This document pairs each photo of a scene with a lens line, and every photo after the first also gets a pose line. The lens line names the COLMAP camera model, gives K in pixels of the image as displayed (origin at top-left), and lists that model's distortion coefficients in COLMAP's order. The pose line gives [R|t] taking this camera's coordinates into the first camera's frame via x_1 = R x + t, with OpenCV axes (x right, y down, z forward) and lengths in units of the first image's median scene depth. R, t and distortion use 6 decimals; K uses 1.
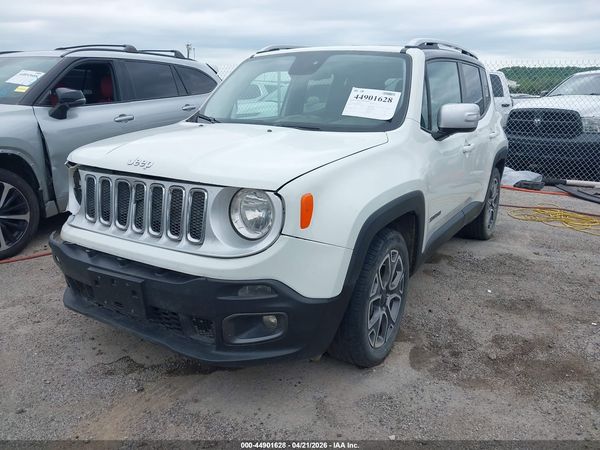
lens RADIAL K [[466.5, 0, 296.2], [0, 466.5, 225.5], [0, 0, 1]] dist [0.009213, -0.006749]
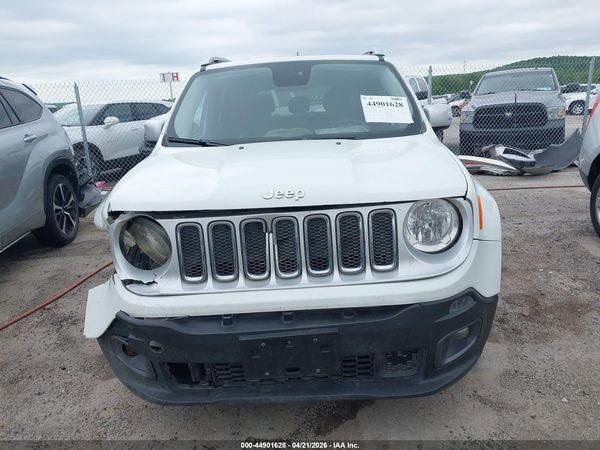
lens RADIAL K [[466.8, 0, 300.0], [0, 466.8, 225.0], [0, 0, 1]] dist [0.001209, -0.002441]
pose [[0.856273, -0.185374, 0.482112, -0.633259], [0.200478, 0.979483, 0.020548, -0.080763], [-0.476030, 0.079058, 0.875868, 0.238529]]
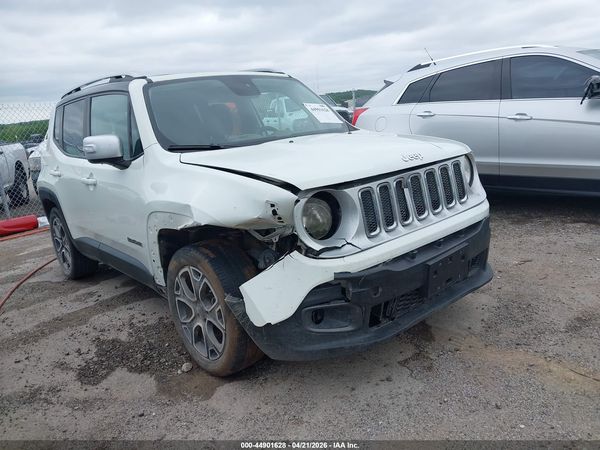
lens RADIAL K [[466.5, 0, 296.2], [0, 466.5, 225.5], [0, 0, 1]] dist [0.009213, -0.006749]
pose [[0.306710, -0.262126, 0.914997, -1.313643], [0.360085, 0.921835, 0.143384, -0.214889], [-0.881061, 0.285499, 0.377124, 0.771057]]
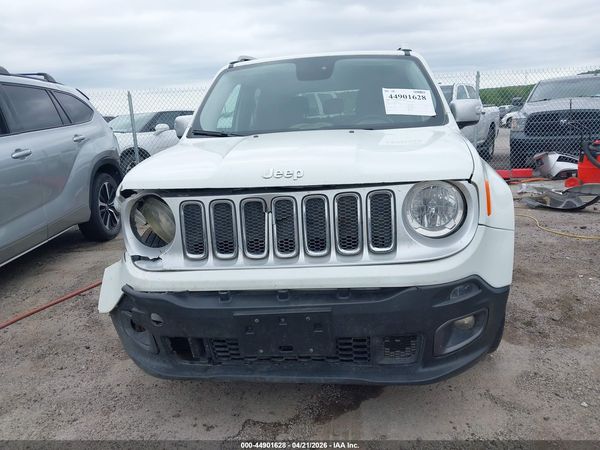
lens RADIAL K [[466.5, 0, 296.2], [0, 466.5, 225.5], [0, 0, 1]] dist [0.009213, -0.006749]
pose [[0.909473, -0.151082, 0.387341, -0.573106], [0.173826, 0.984480, -0.024145, -0.016334], [-0.377682, 0.089289, 0.921620, 0.205837]]
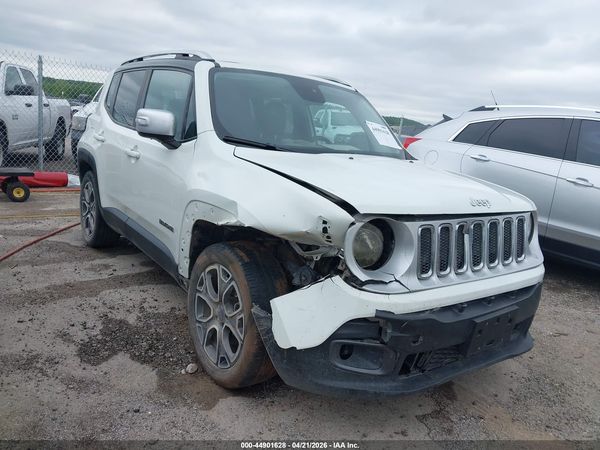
lens RADIAL K [[466.5, 0, 296.2], [0, 466.5, 225.5], [0, 0, 1]] dist [0.009213, -0.006749]
pose [[0.384471, -0.167354, 0.907841, -1.271727], [0.155710, 0.981096, 0.114914, -0.235640], [-0.909910, 0.097179, 0.403261, 0.848467]]
